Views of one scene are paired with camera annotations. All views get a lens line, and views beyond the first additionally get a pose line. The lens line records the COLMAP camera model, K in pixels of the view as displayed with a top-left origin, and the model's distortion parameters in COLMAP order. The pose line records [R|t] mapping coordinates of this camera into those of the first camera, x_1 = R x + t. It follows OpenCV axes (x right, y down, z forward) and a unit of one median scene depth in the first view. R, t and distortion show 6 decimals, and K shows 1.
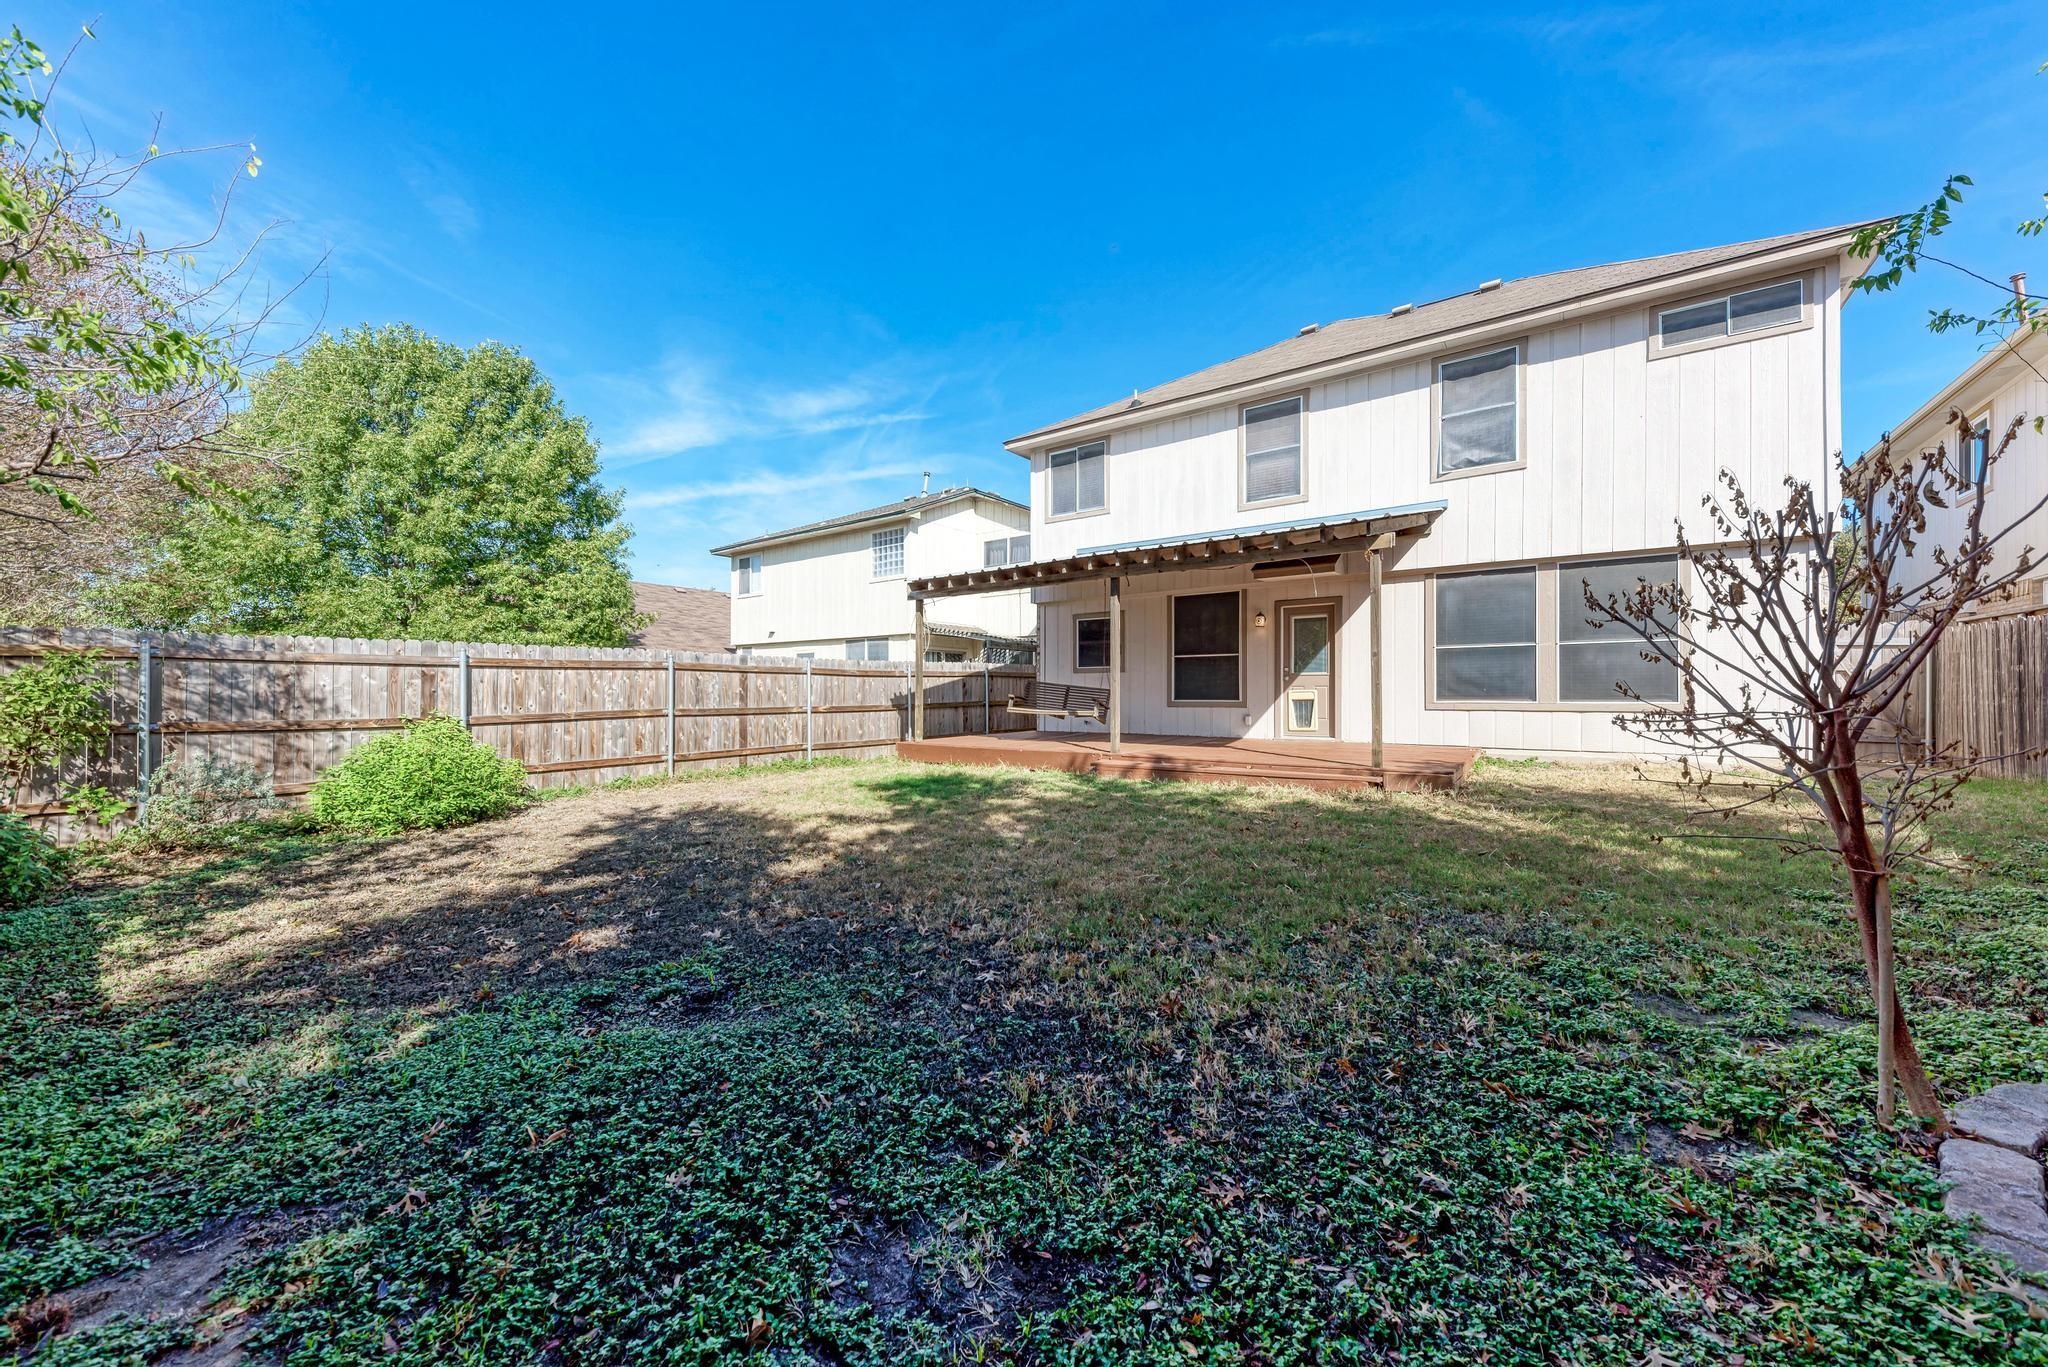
lens RADIAL K [[747.5, 0, 1021.2], [0, 747.5, 697.3], [0, 0, 1]] dist [0.011643, 0.000008]
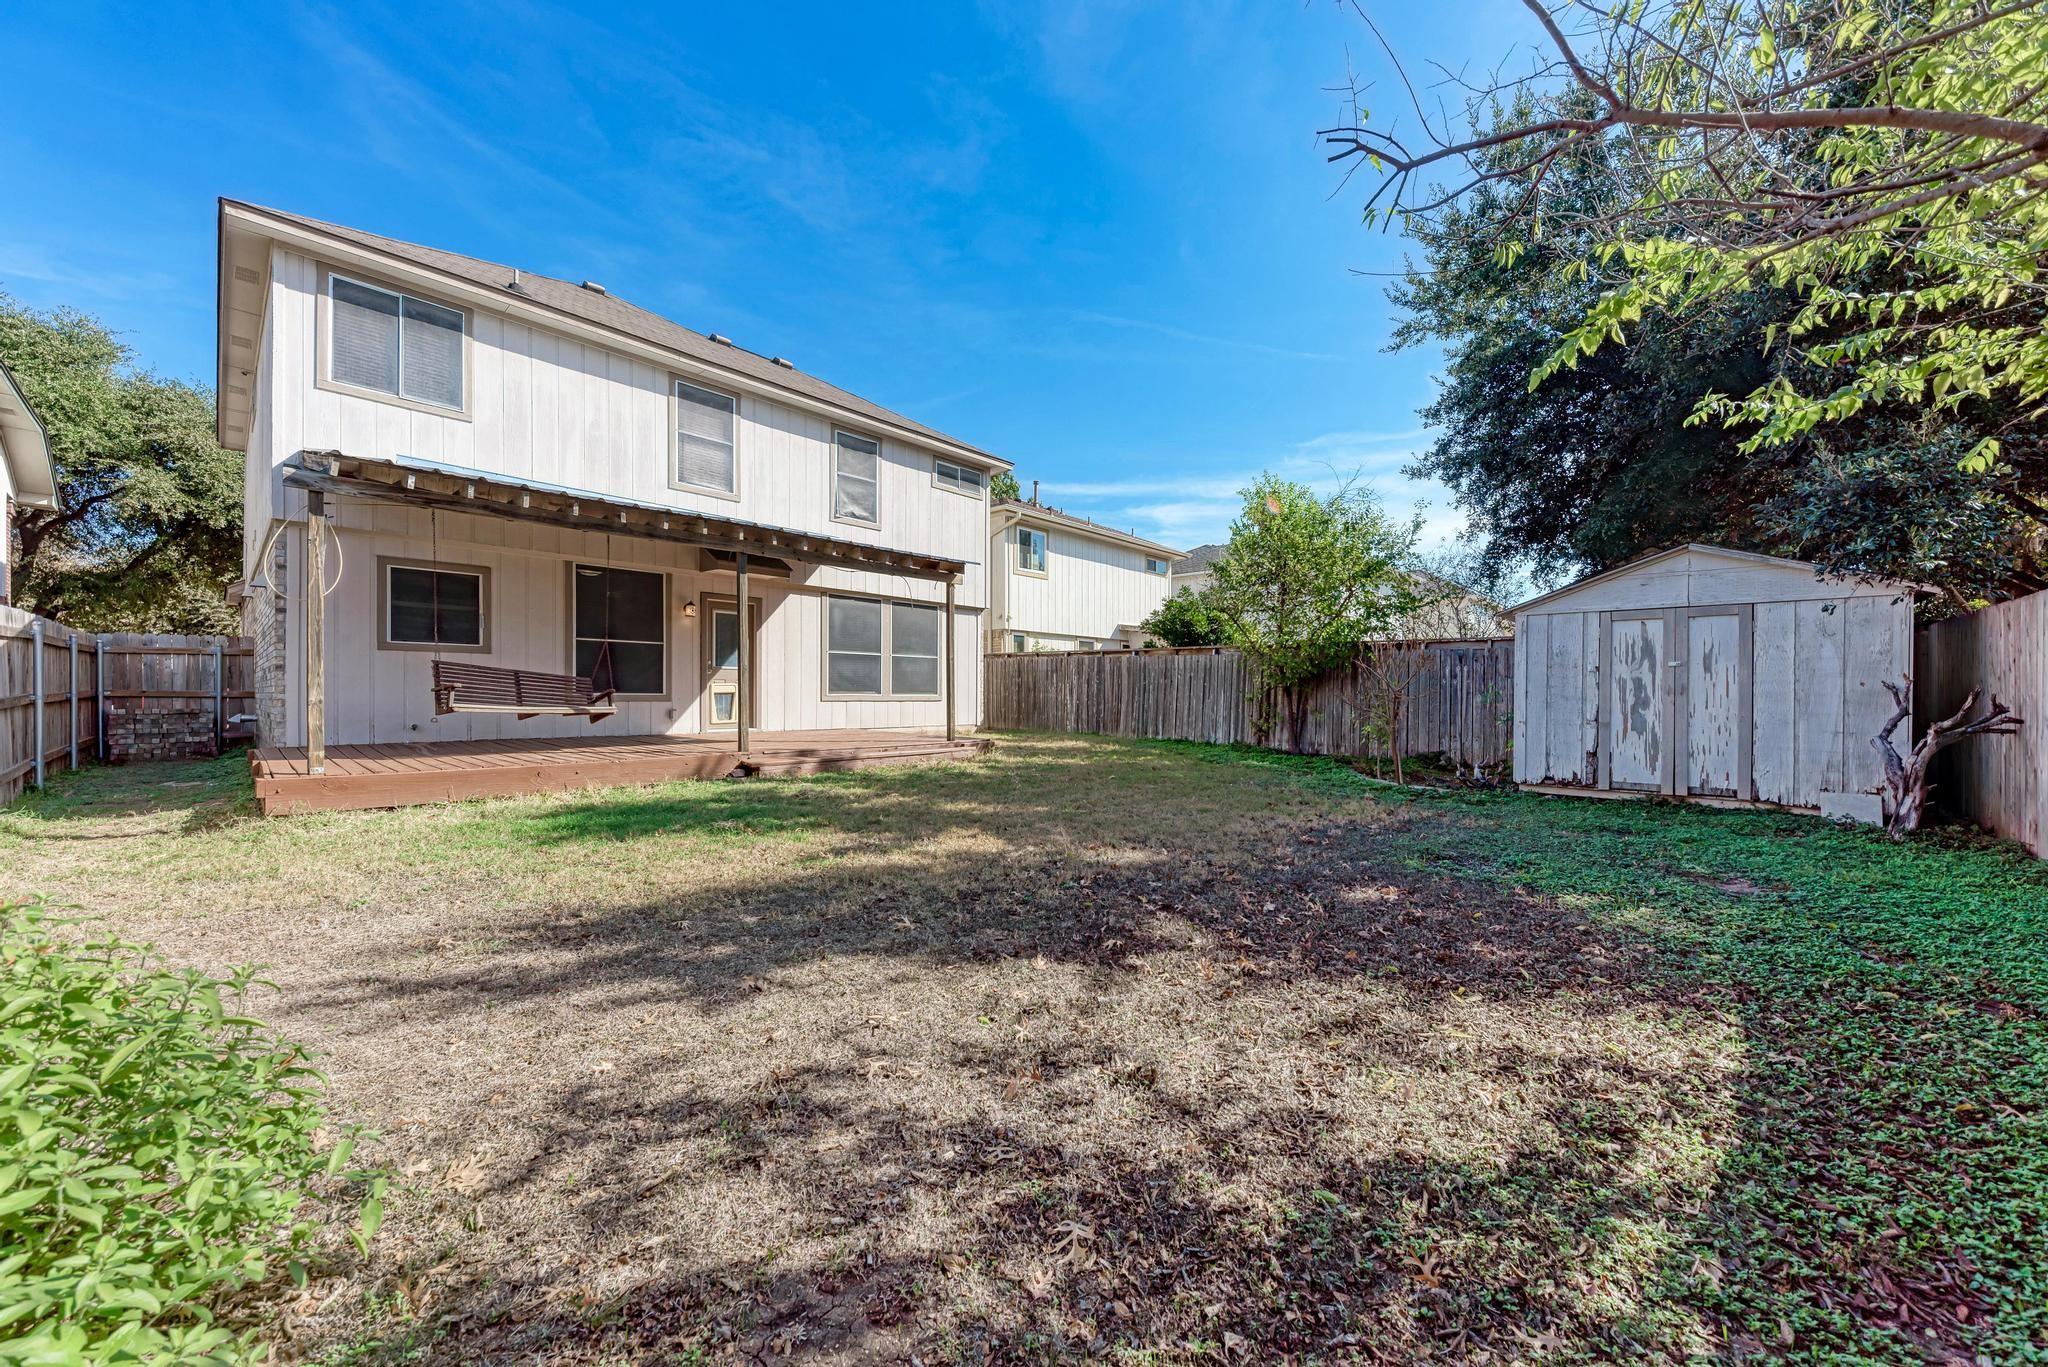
lens RADIAL K [[747.5, 0, 1021.2], [0, 747.5, 697.3], [0, 0, 1]] dist [0.011643, 0.000008]
pose [[0.117805, -0.006725, 0.993014, -0.583768], [-0.006330, 0.999952, 0.007523, -0.000838], [-0.993017, -0.007172, 0.117757, 0.466384]]
